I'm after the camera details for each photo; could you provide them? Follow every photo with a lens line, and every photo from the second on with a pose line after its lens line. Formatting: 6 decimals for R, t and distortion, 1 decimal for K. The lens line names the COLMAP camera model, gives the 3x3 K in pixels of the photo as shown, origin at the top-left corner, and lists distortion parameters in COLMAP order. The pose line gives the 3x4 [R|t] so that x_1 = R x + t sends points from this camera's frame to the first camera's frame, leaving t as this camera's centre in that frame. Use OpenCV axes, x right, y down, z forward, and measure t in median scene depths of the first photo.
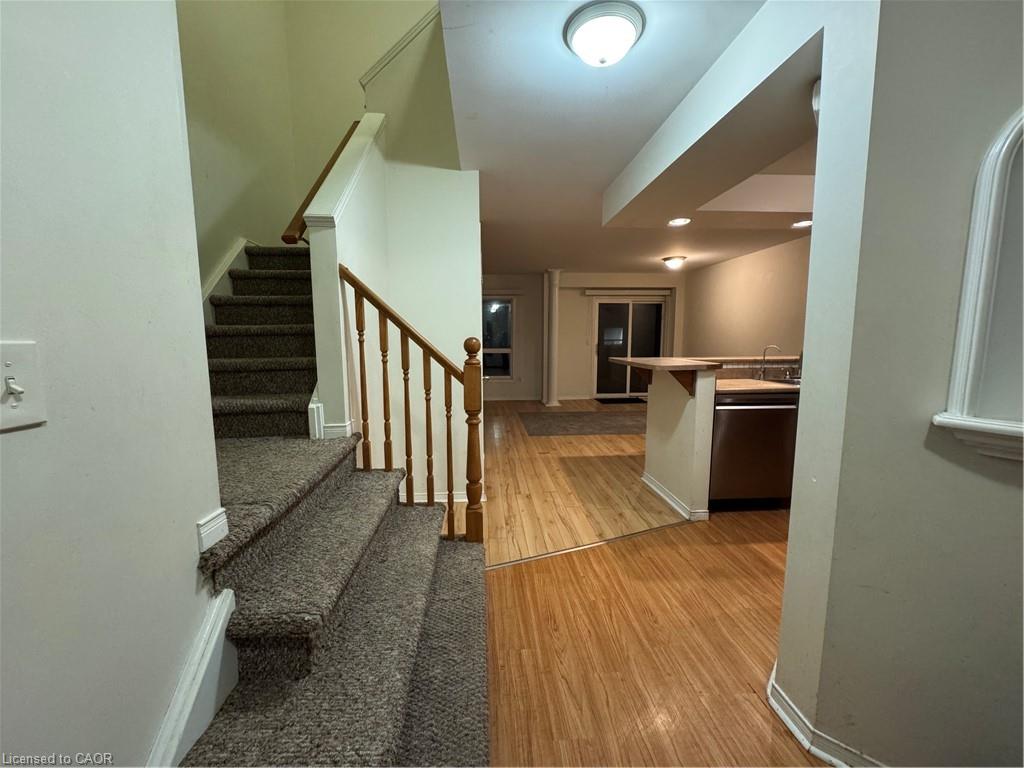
lens RADIAL K [[405.6, 0, 512.0], [0, 405.6, 384.0], [0, 0, 1]] dist [-0.000091, 0.000168]
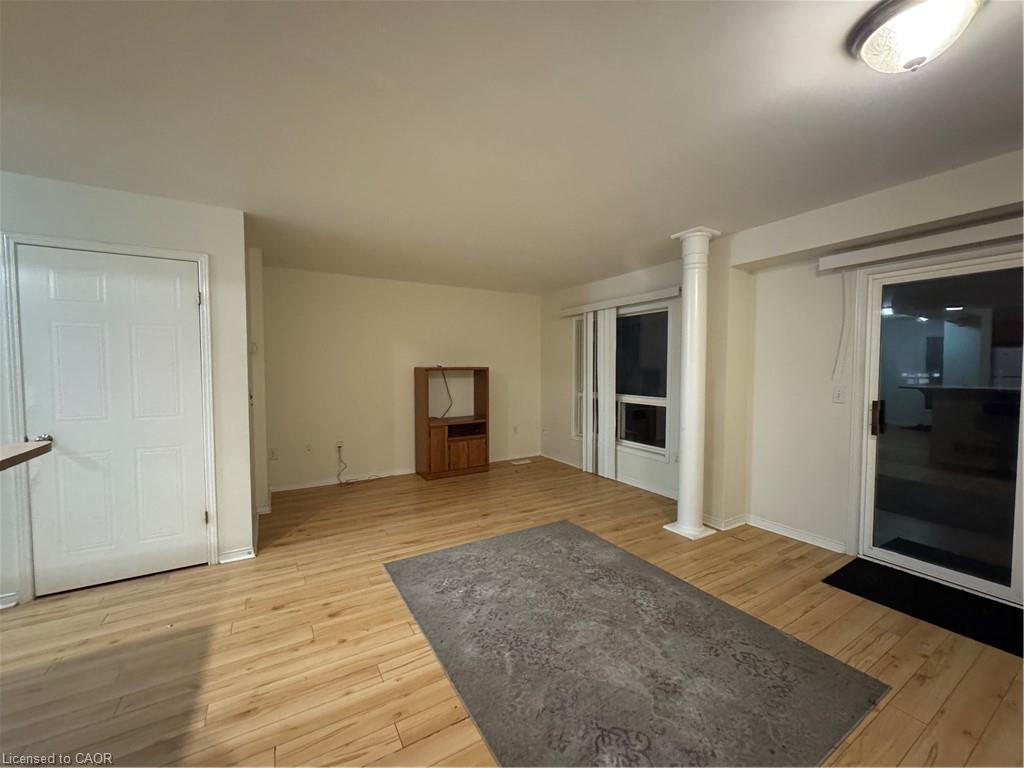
lens RADIAL K [[405.6, 0, 512.0], [0, 405.6, 384.0], [0, 0, 1]] dist [-0.000091, 0.000168]
pose [[0.452377, 0.042176, -0.890829, 0.718472], [-0.104814, 0.994473, -0.006144, -0.150806], [0.885646, 0.096150, 0.454297, 1.075185]]
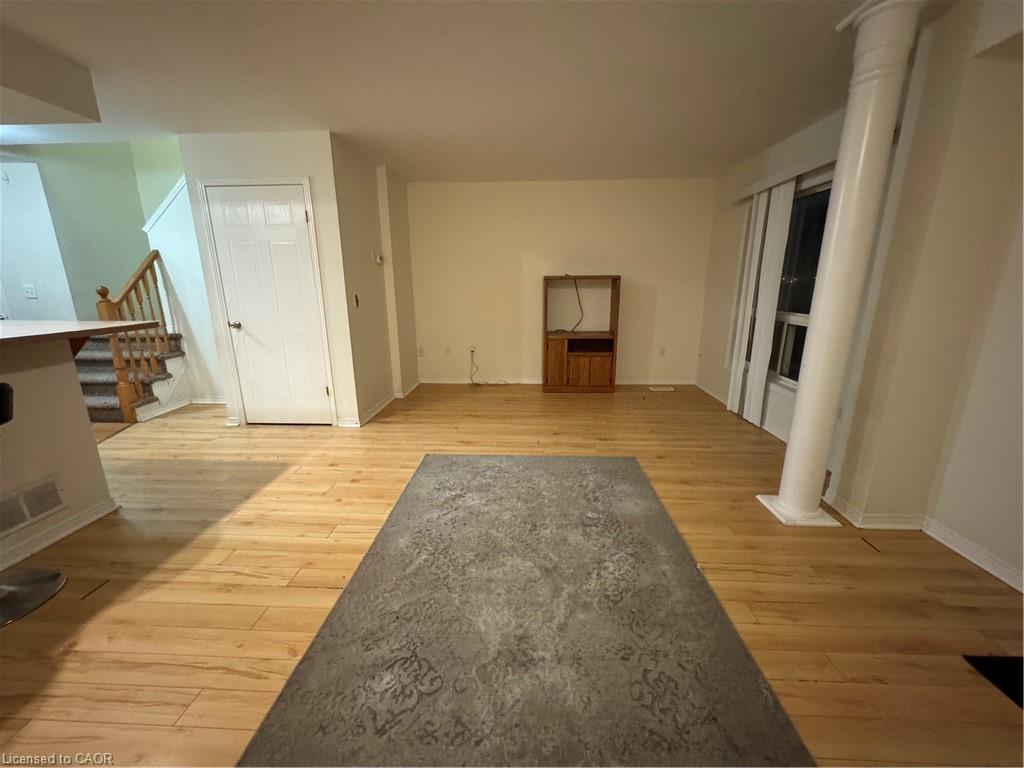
lens RADIAL K [[405.6, 0, 512.0], [0, 405.6, 384.0], [0, 0, 1]] dist [-0.000091, 0.000168]
pose [[-0.113059, 0.247876, -0.962172, 0.710674], [-0.109569, 0.959364, 0.260028, -0.173544], [0.987528, 0.134822, -0.081306, 1.413437]]
